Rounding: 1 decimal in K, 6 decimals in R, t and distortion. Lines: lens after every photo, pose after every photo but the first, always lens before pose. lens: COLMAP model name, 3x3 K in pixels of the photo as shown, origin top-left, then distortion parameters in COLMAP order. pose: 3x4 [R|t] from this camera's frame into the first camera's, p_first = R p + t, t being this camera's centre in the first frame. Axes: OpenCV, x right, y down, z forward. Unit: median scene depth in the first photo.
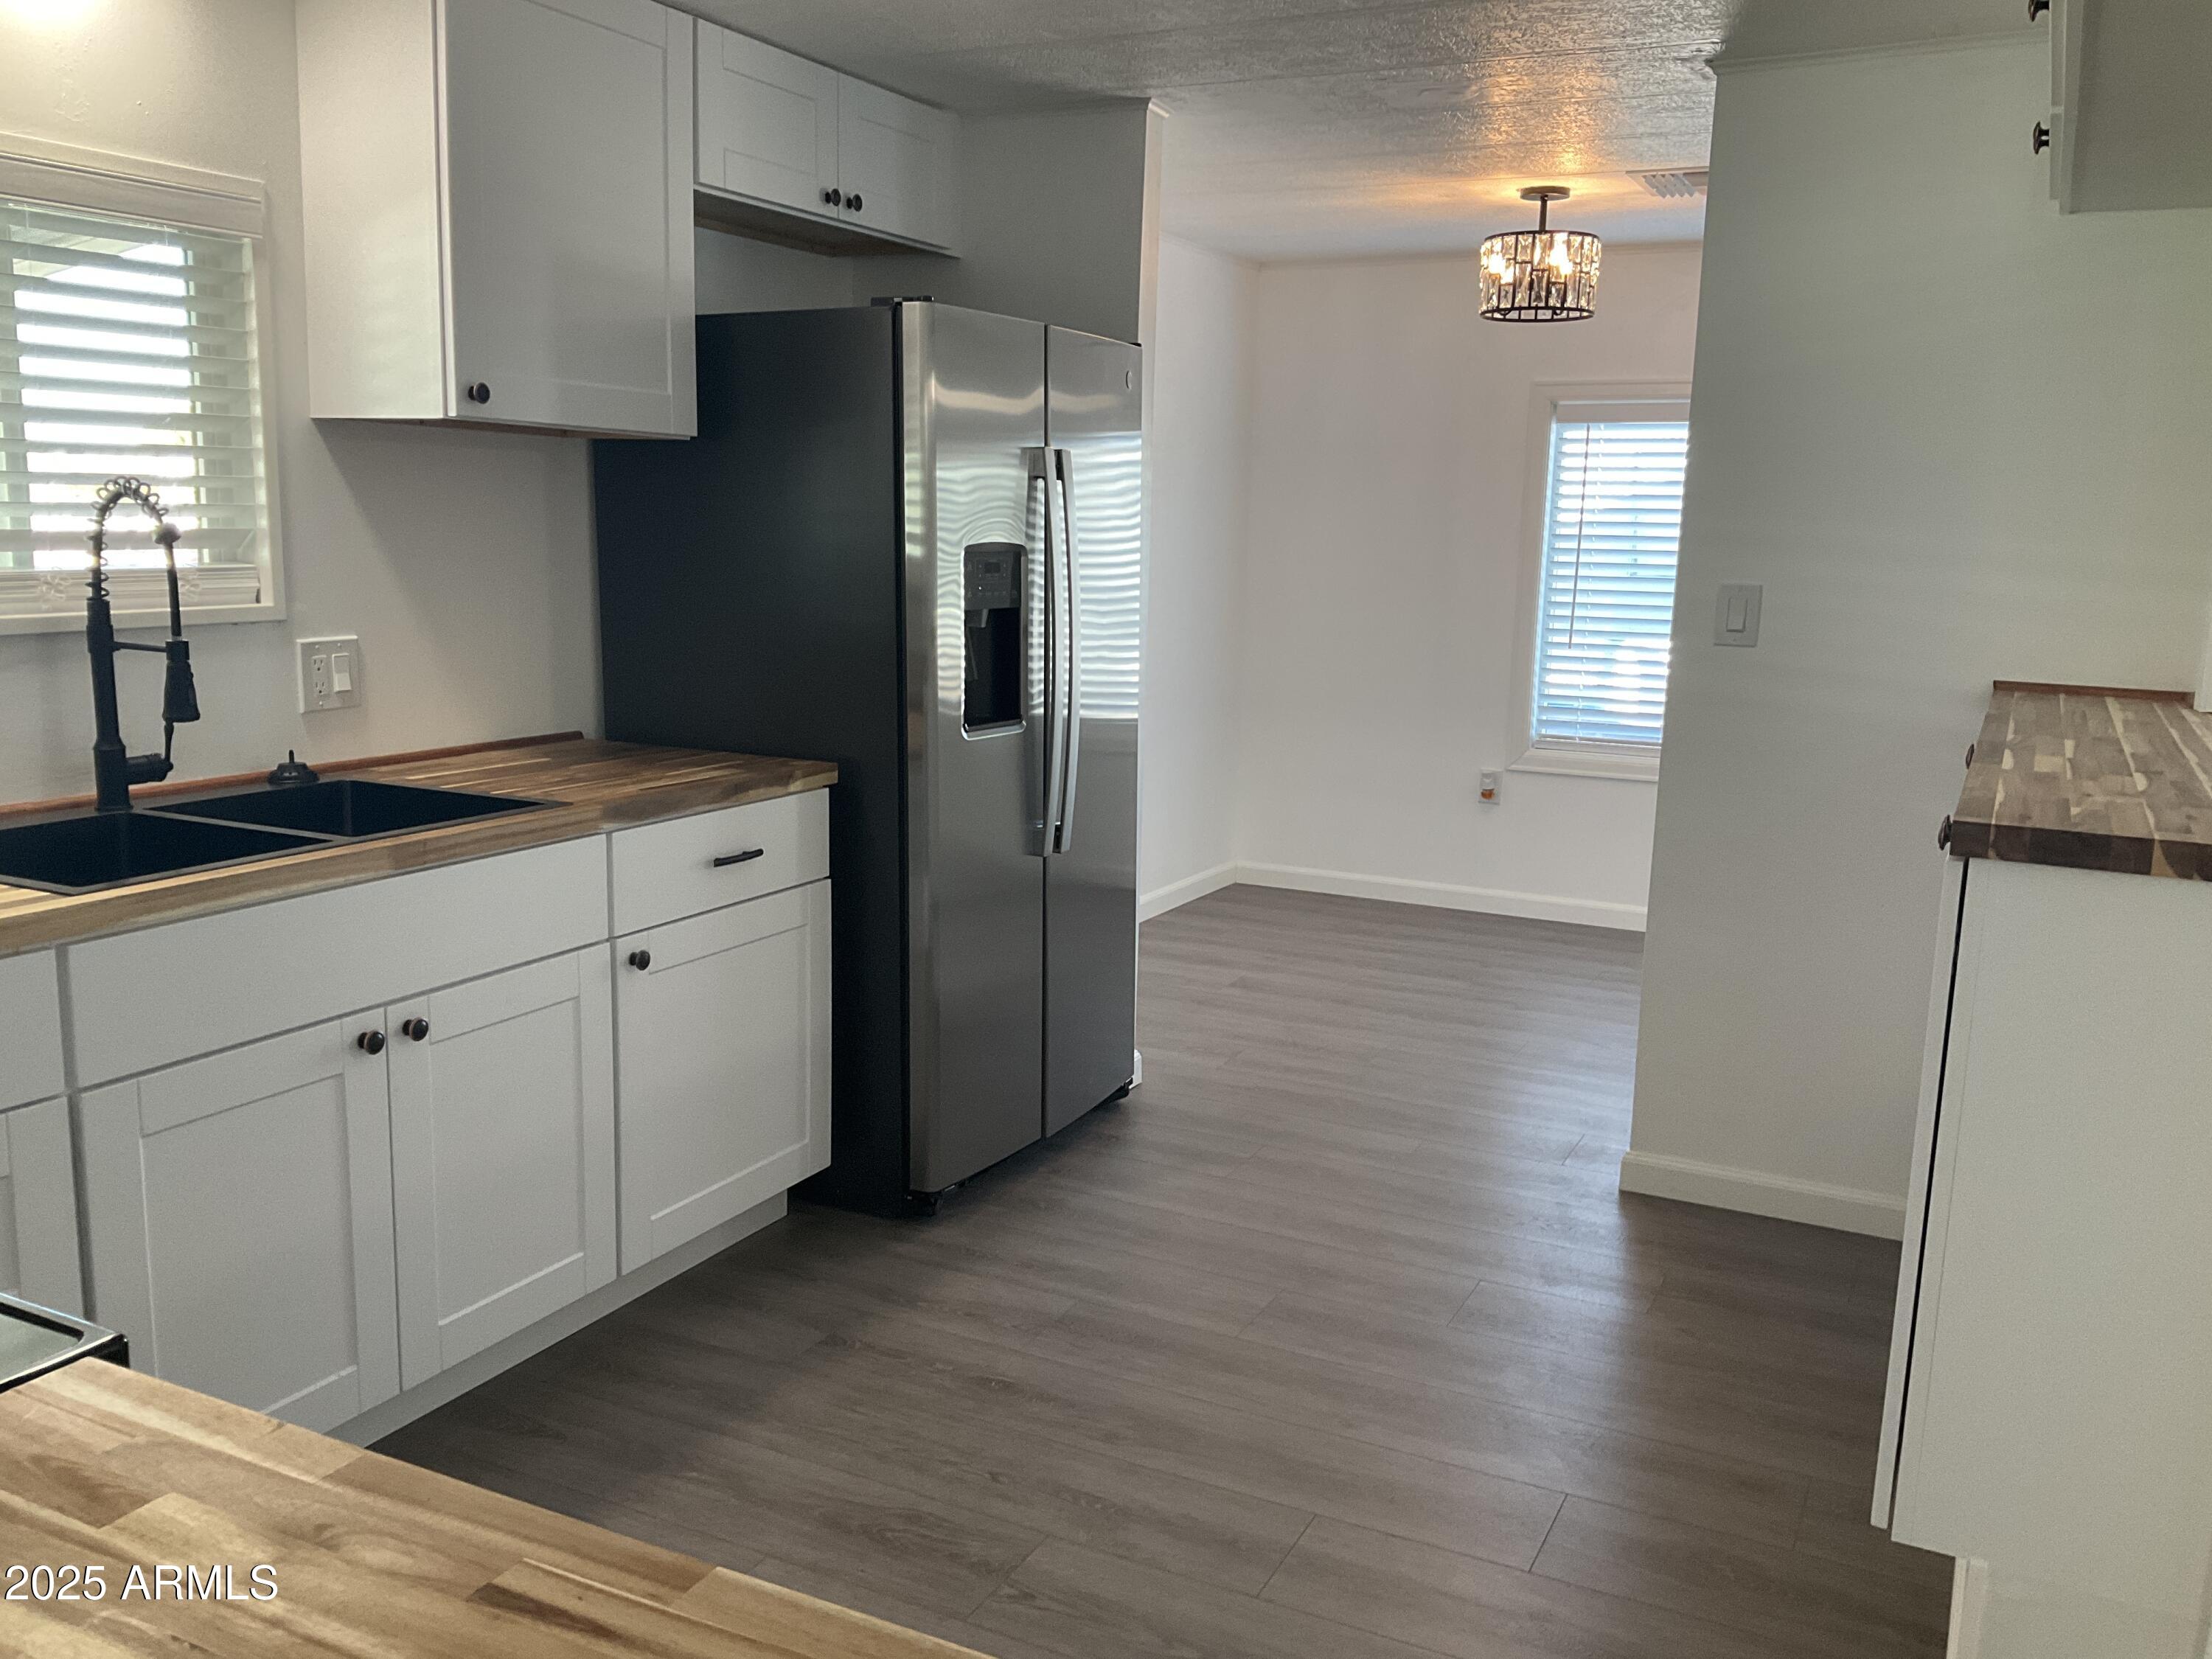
lens RADIAL K [[1823.1, 0, 1145.6], [0, 1823.1, 824.6], [0, 0, 1]] dist [0.130749, -0.216091]
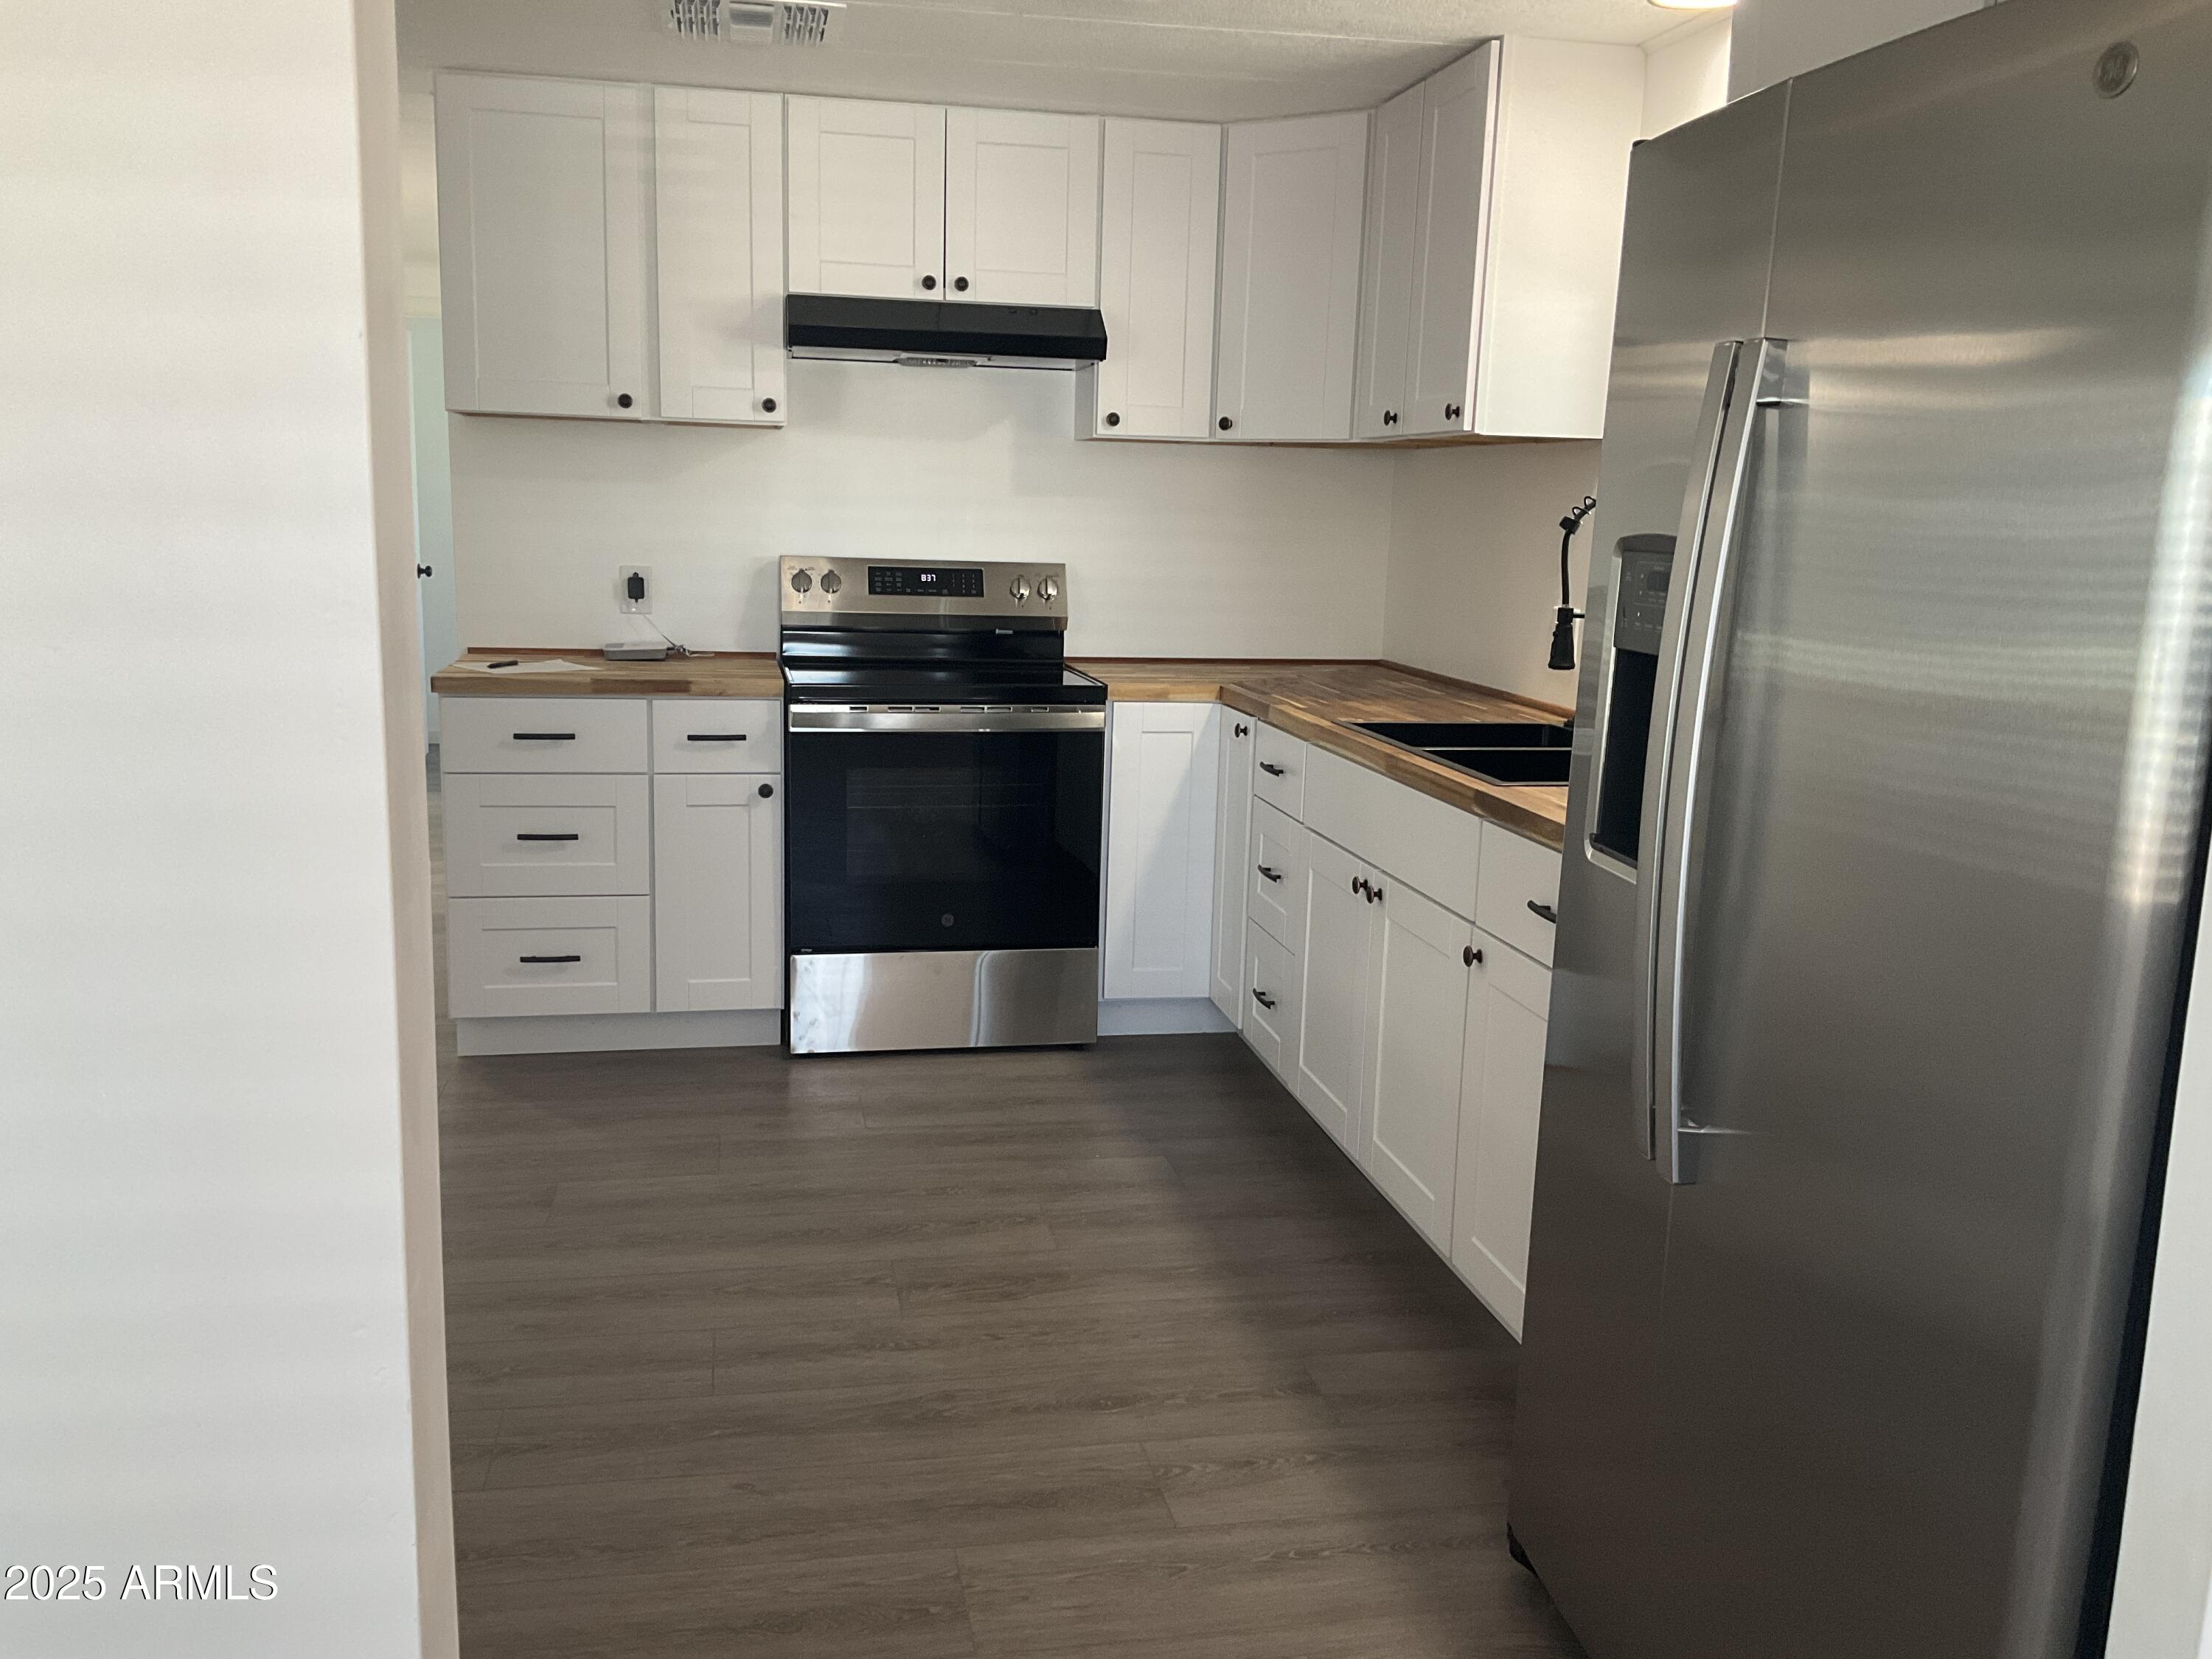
lens RADIAL K [[1773.0, 0, 1112.3], [0, 1773.0, 821.7], [0, 0, 1]] dist [0.000650, -0.002547]
pose [[-0.793497, 0.072717, -0.604215, 0.492315], [-0.142451, 0.943061, 0.300574, -0.283191], [0.591668, 0.324575, -0.737957, 1.724304]]
